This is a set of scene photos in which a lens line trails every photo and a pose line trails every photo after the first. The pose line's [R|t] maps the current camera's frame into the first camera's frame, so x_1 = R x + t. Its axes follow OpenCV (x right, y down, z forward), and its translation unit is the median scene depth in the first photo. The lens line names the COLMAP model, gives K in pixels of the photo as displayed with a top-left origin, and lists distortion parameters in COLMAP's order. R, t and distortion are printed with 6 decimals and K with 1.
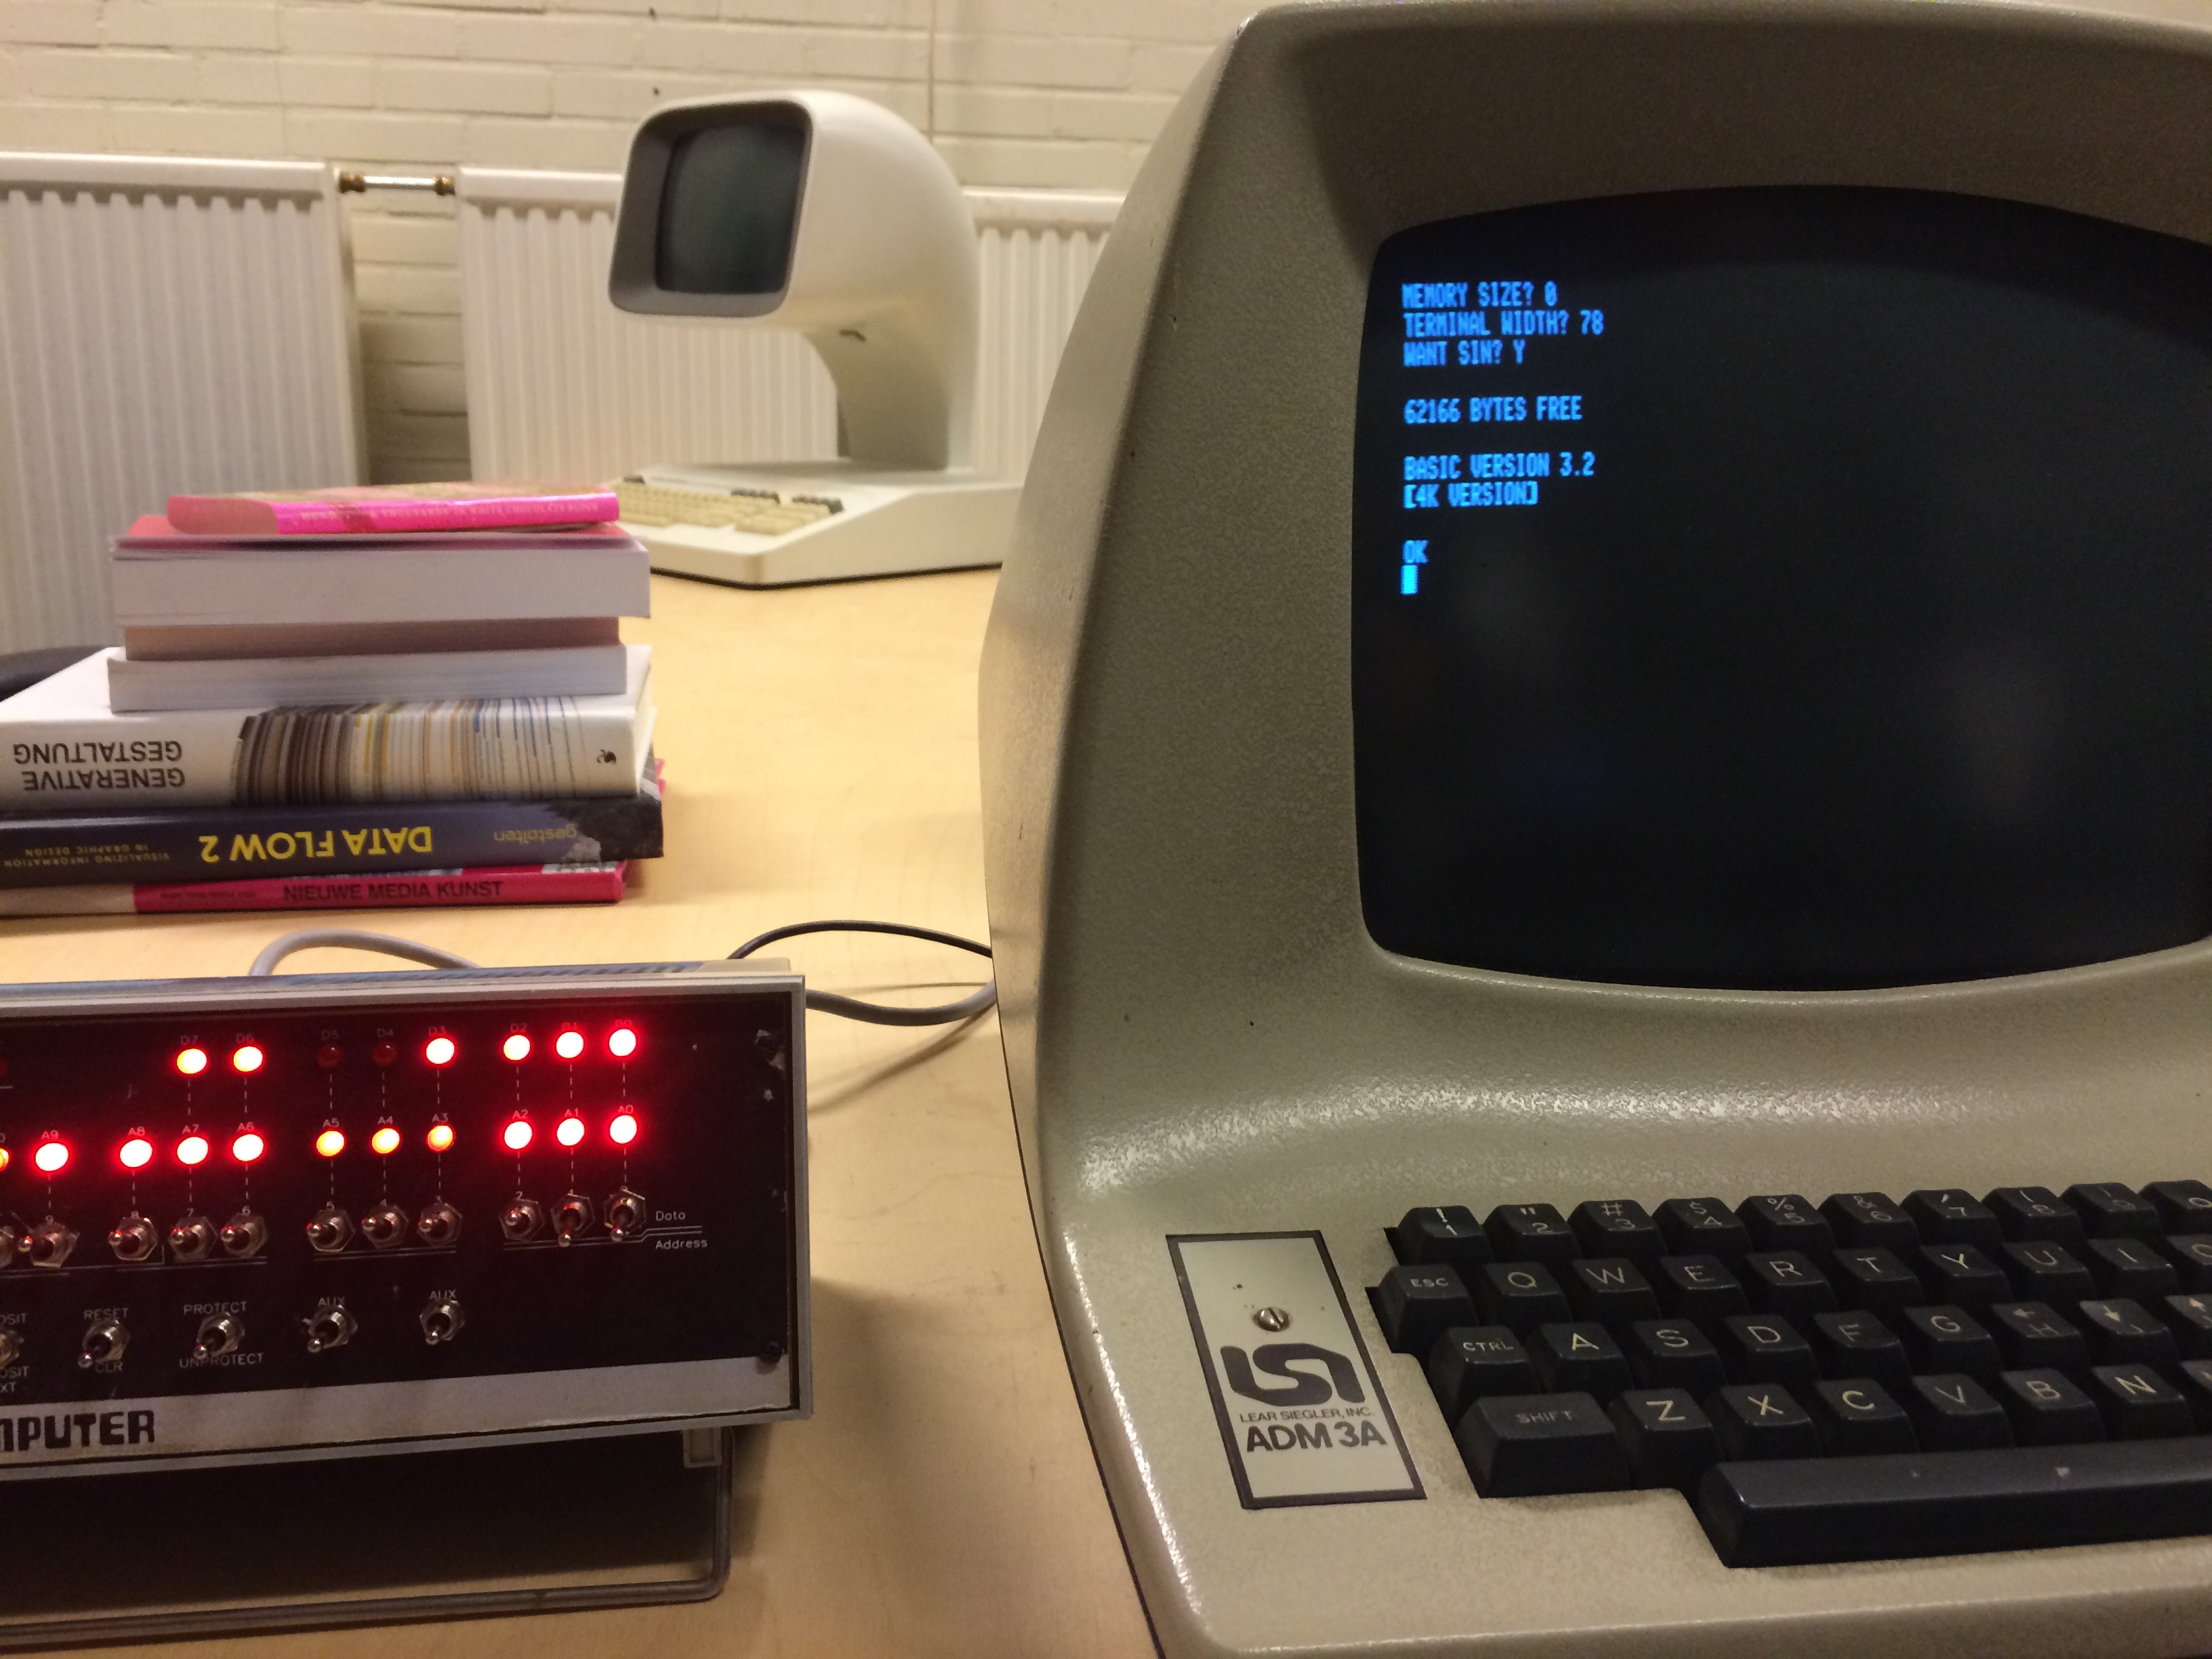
lens RADIAL K [[1898.5, 0, 1106.0], [0, 1898.5, 829.5], [0, 0, 1]] dist [0.097976, -0.138368]
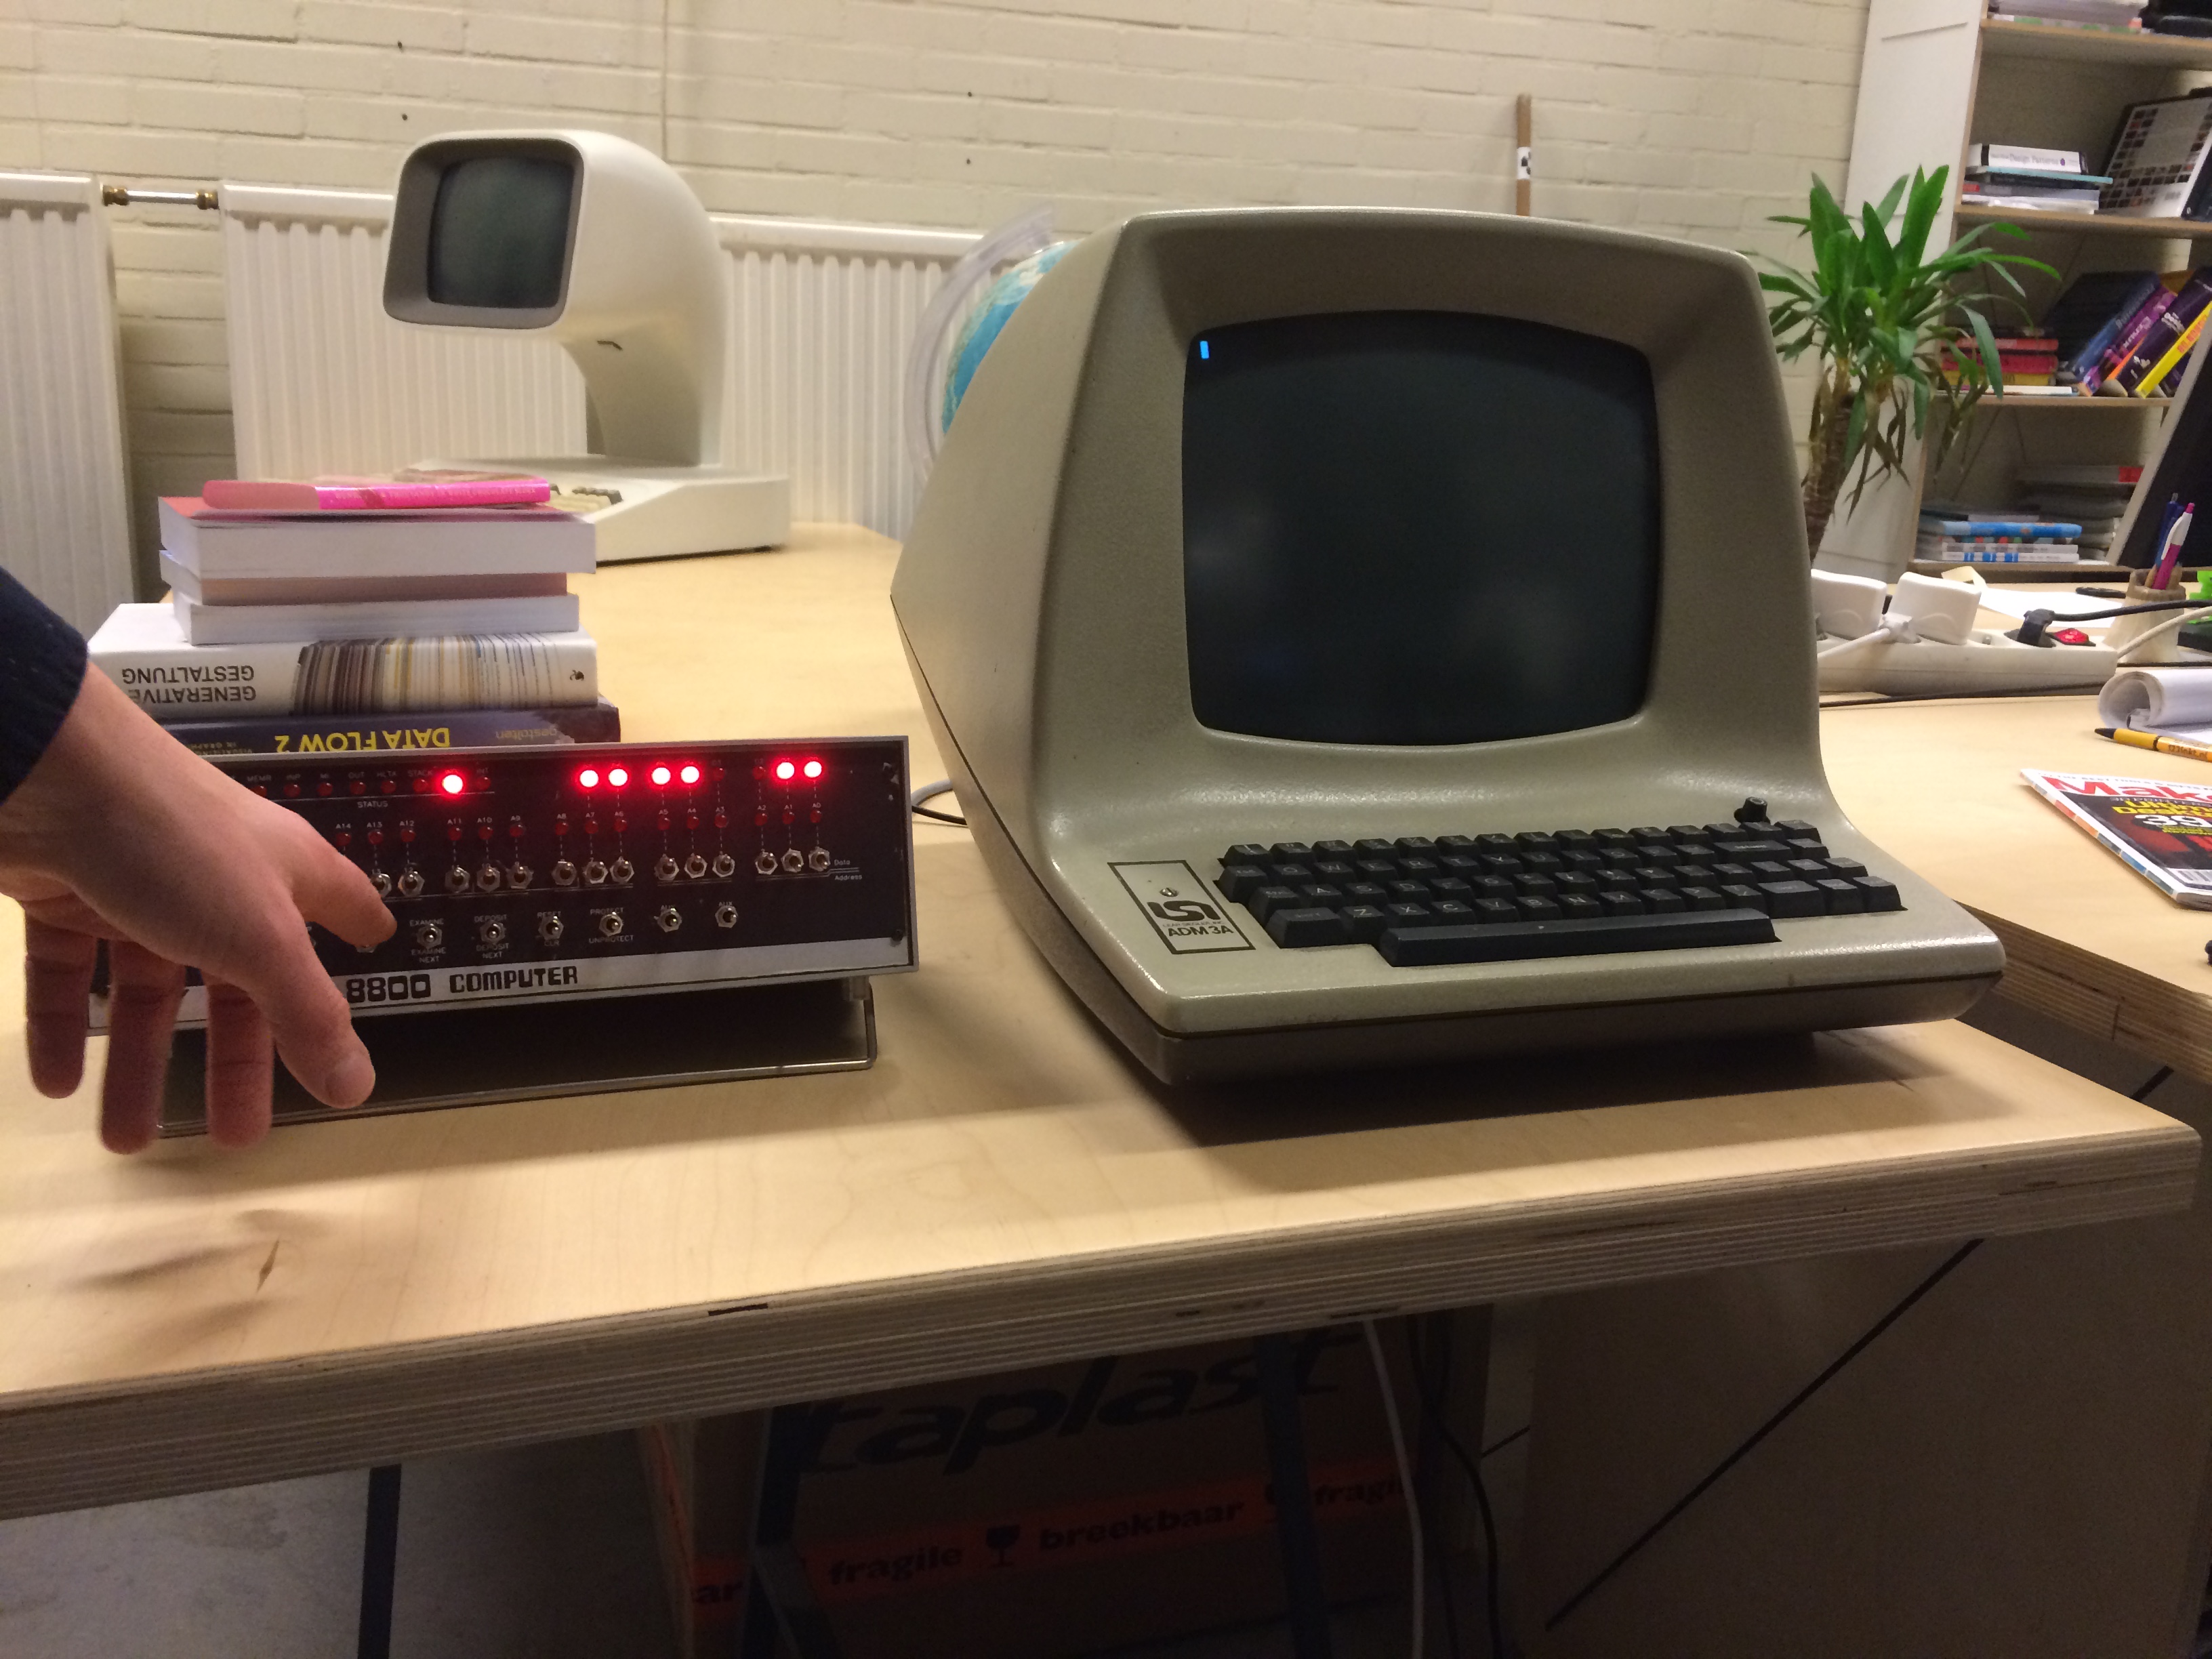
lens RADIAL K [[1898.5, 0, 1106.0], [0, 1898.5, 829.5], [0, 0, 1]] dist [0.097976, -0.138368]
pose [[0.983976, -0.030427, 0.175683, -0.134630], [0.030561, 0.999531, 0.001939, 0.078544], [-0.175659, 0.003461, 0.984445, -0.385665]]
